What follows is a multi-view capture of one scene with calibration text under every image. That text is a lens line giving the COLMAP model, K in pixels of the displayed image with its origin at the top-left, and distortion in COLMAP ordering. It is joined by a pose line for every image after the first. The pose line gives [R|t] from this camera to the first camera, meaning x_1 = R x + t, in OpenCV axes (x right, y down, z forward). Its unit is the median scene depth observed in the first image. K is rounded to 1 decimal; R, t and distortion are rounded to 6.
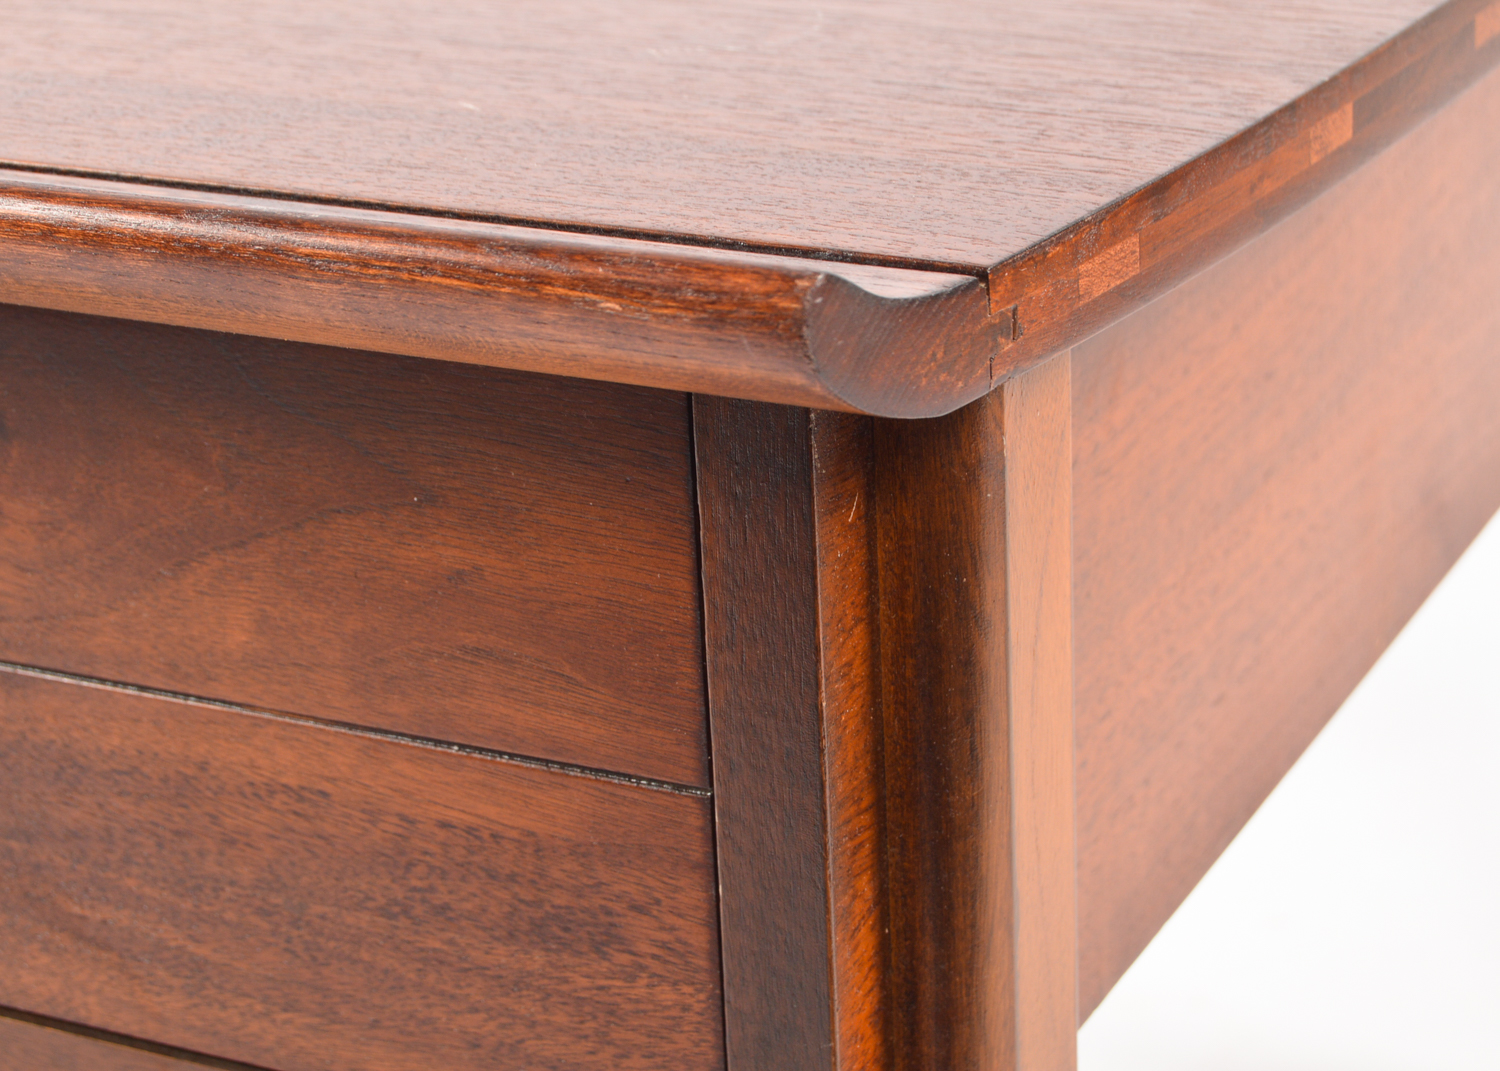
lens RADIAL K [[3638.4, 0, 749.0], [0, 3638.4, 537.7], [0, 0, 1]] dist [-0.010826, 0.000000]
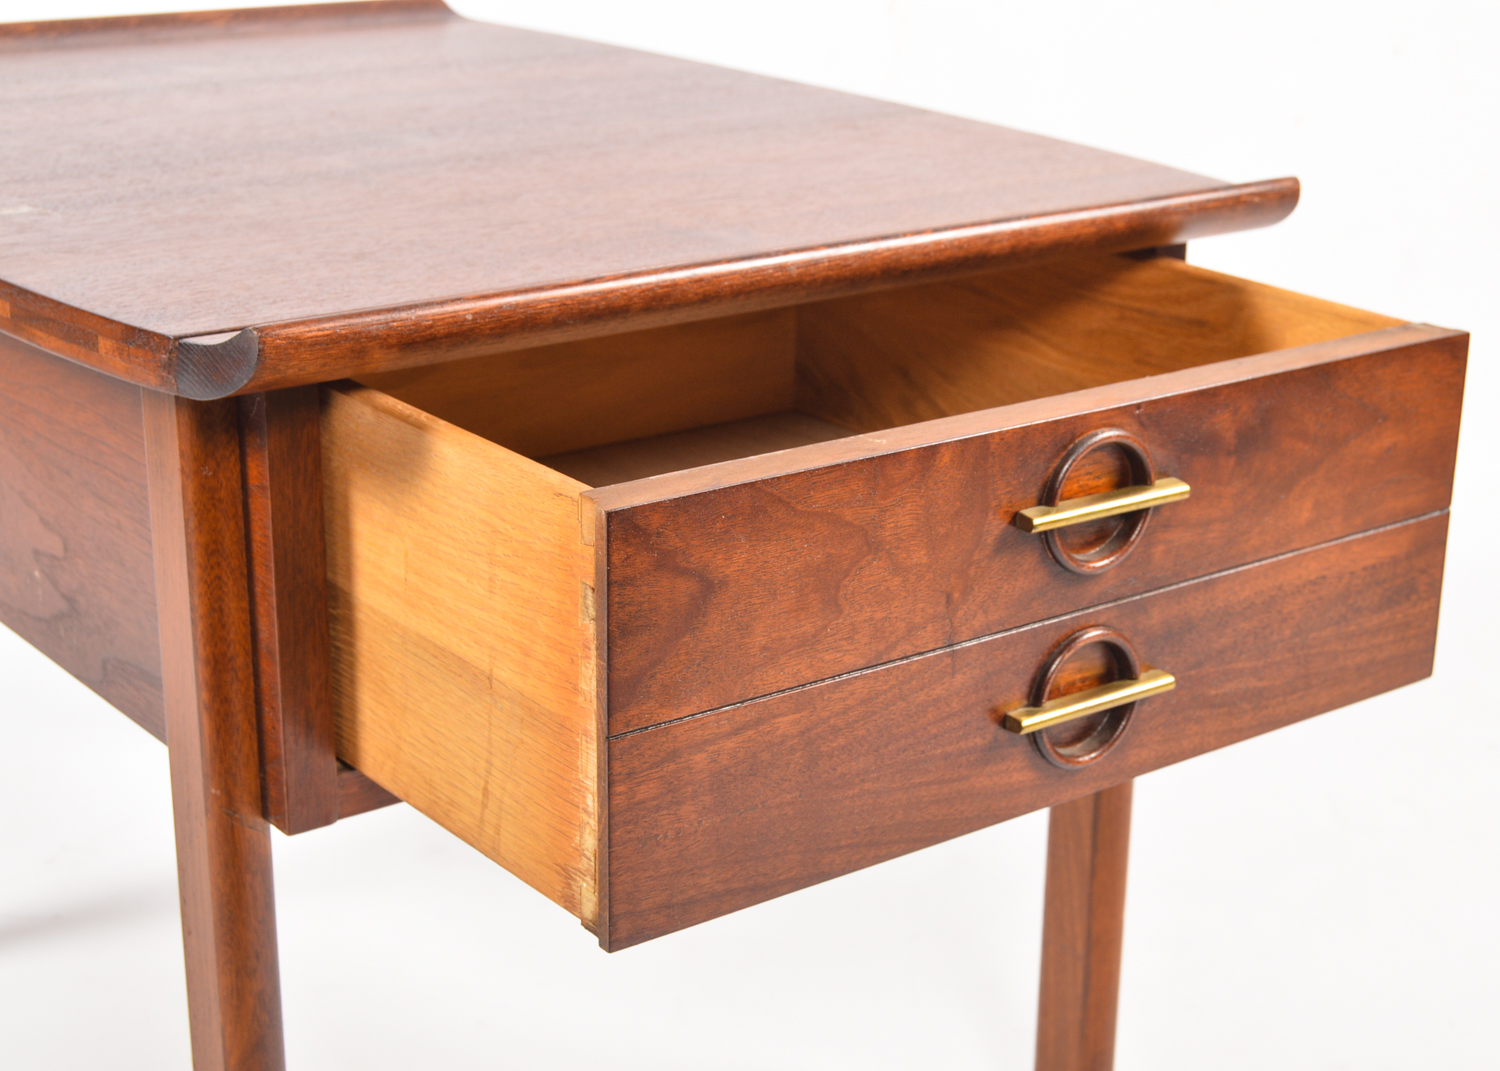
lens RADIAL K [[2433.9, 0, 752.5], [0, 2433.9, 527.9], [0, 0, 1]] dist [-0.091313, 0.000000]
pose [[0.442169, -0.241761, 0.863735, -1.511306], [0.293495, 0.948973, 0.115371, -0.225086], [-0.847554, 0.202489, 0.490562, 0.569756]]
